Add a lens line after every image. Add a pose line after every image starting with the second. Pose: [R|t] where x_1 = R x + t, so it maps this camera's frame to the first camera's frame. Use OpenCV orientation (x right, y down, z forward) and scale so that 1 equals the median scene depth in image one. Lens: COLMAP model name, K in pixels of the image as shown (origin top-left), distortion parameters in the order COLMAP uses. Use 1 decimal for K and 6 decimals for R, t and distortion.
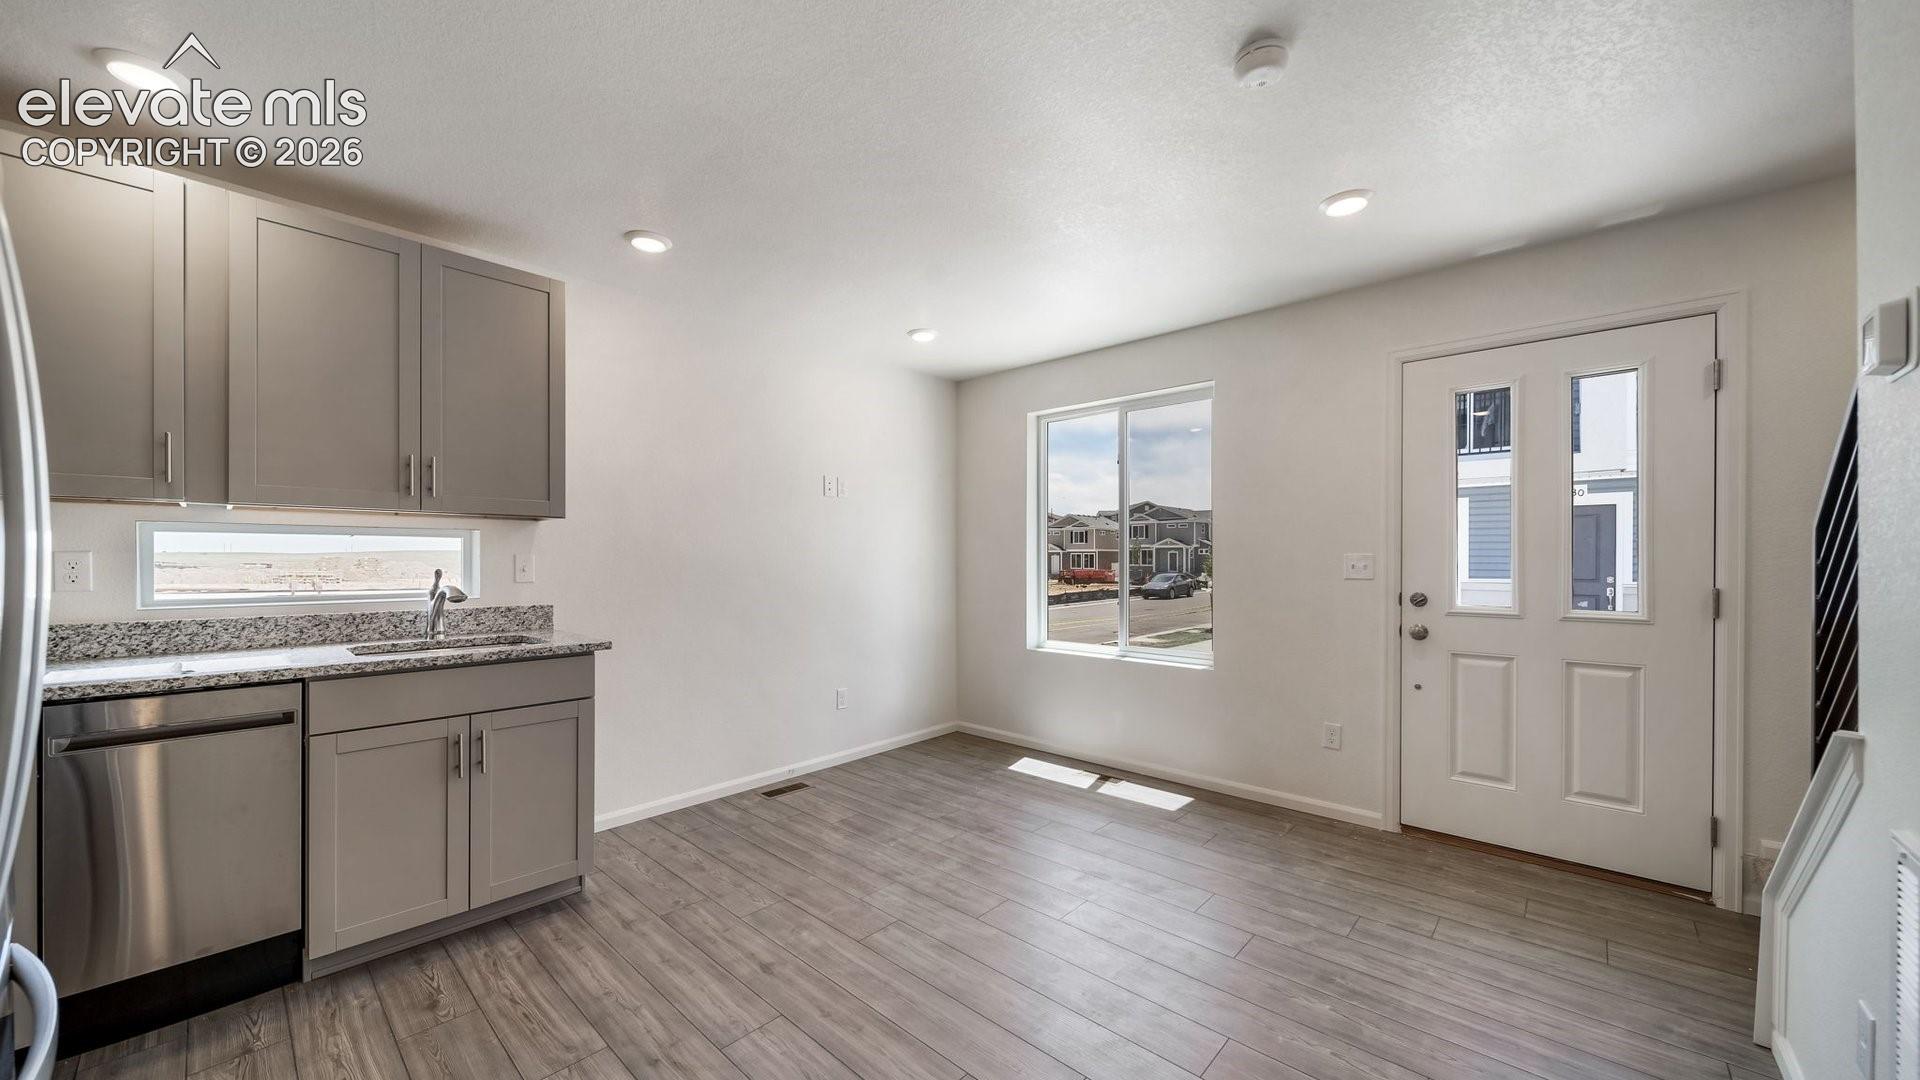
lens RADIAL K [[682.0, 0, 935.8], [0, 682.0, 560.2], [0, 0, 1]] dist [-0.002490, -0.000205]
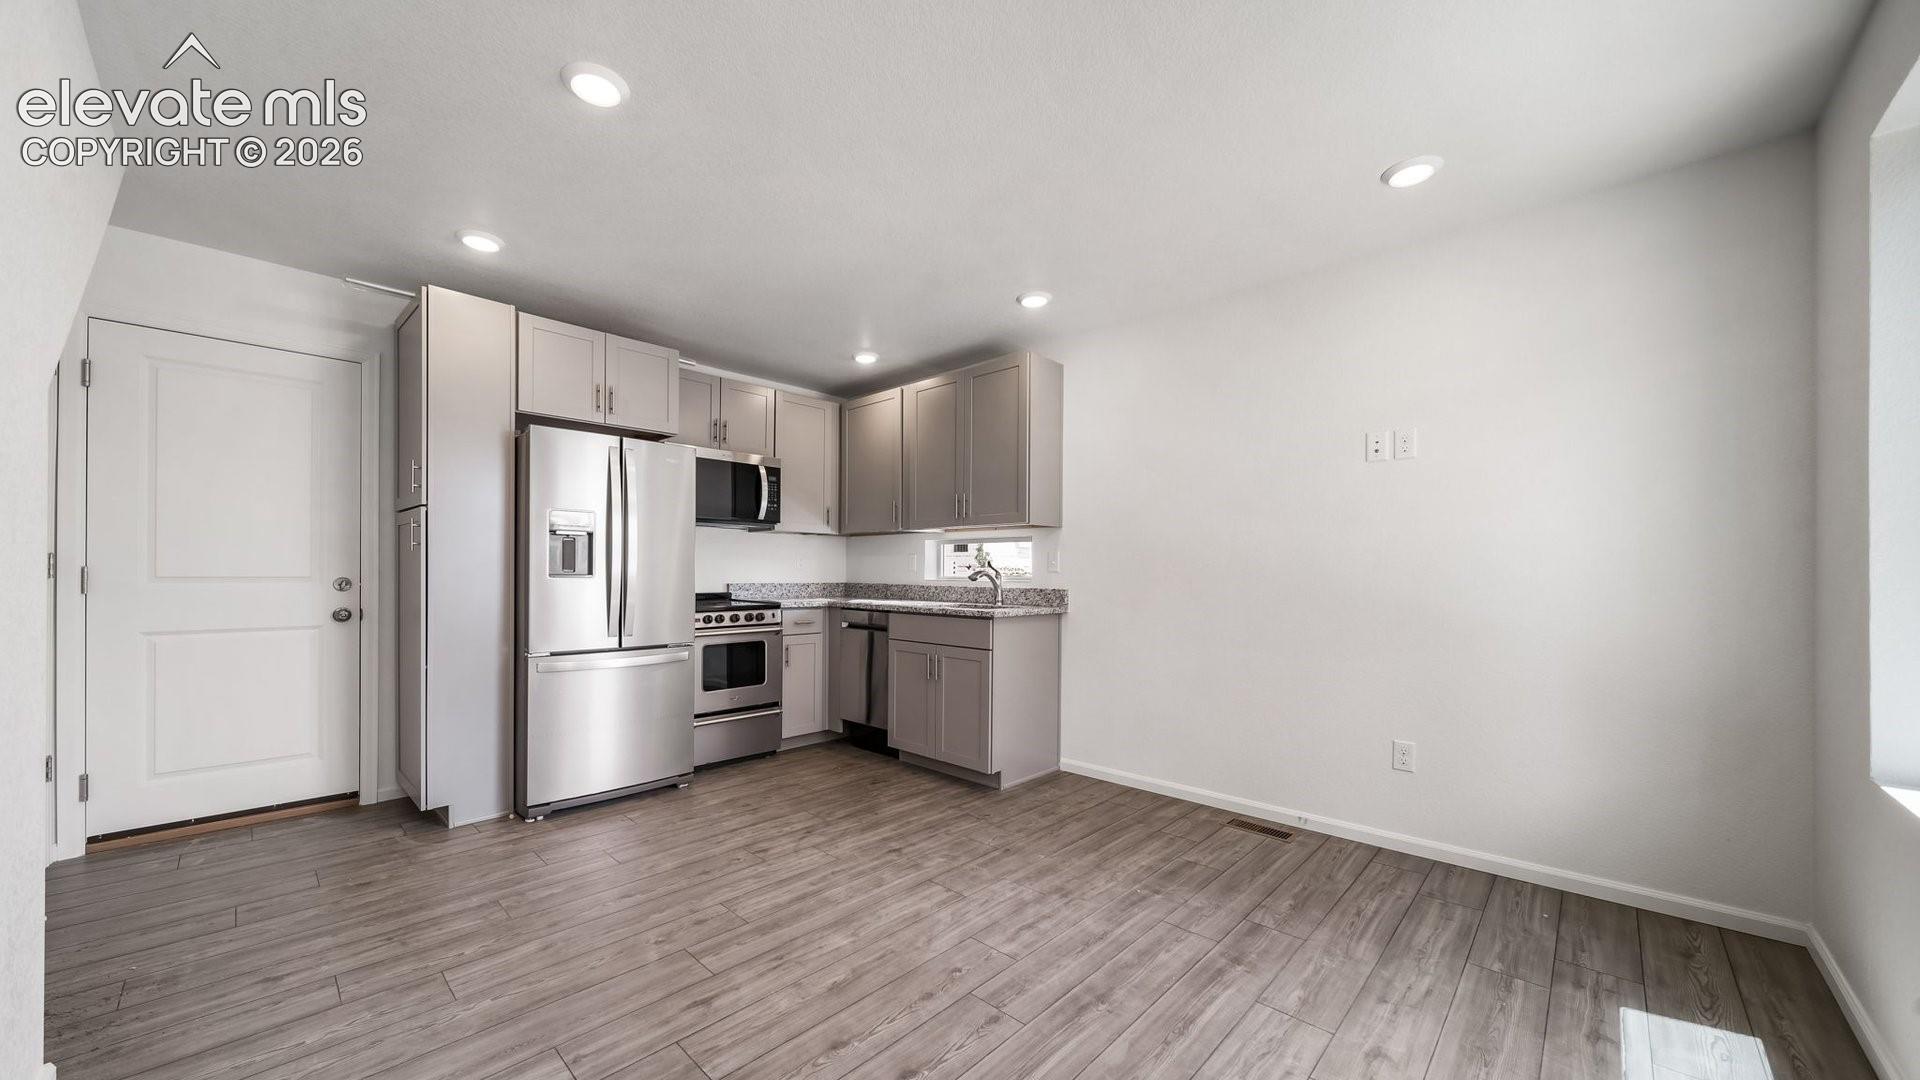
lens RADIAL K [[682.0, 0, 935.8], [0, 682.0, 560.2], [0, 0, 1]] dist [-0.002490, -0.000205]
pose [[-0.014043, -0.020003, -0.999701, 0.849978], [-0.008873, 0.999763, -0.019879, 0.041435], [0.999862, 0.008592, -0.014218, 0.844905]]
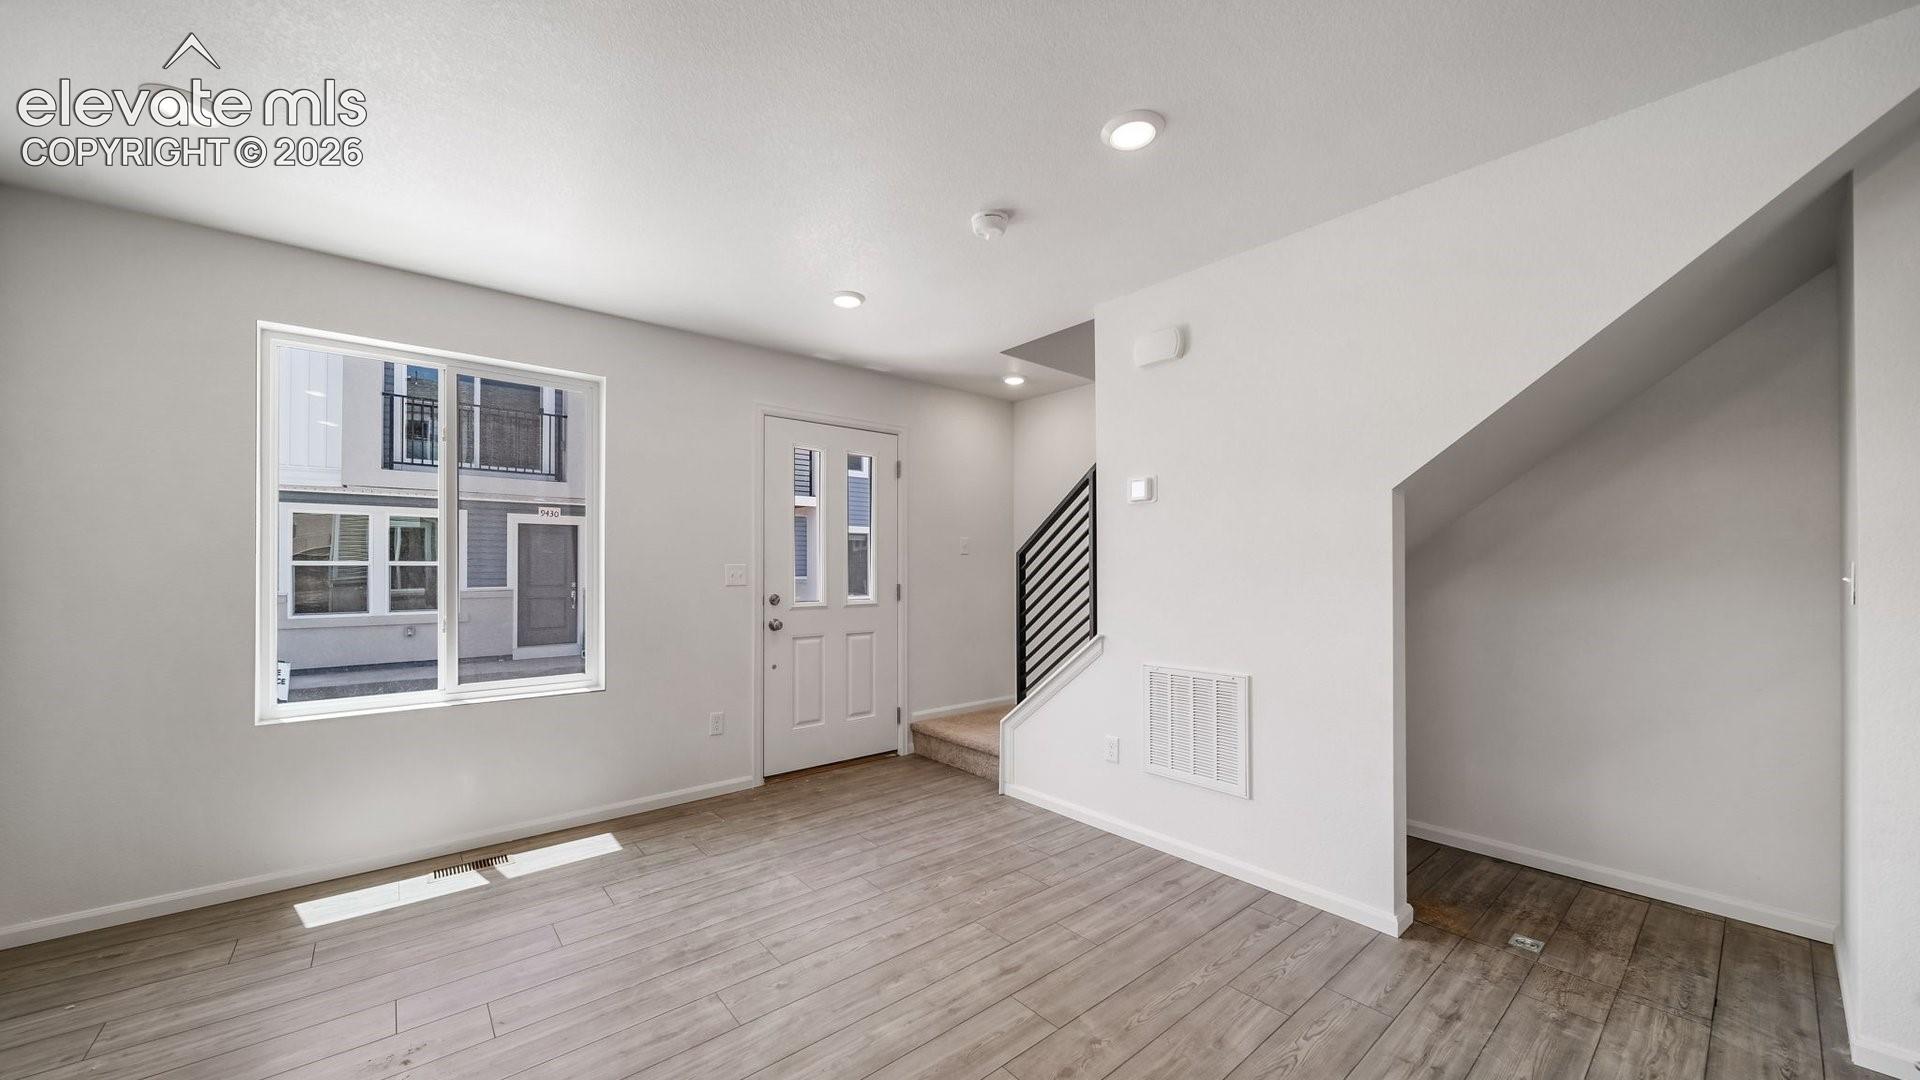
lens RADIAL K [[677.6, 0, 938.4], [0, 677.6, 564.3], [0, 0, 1]] dist [-0.000027, -0.000067]
pose [[0.131318, 0.003710, 0.991333, -0.605287], [0.004424, 0.999981, -0.004329, -0.002716], [-0.991330, 0.004954, 0.131299, 0.586469]]
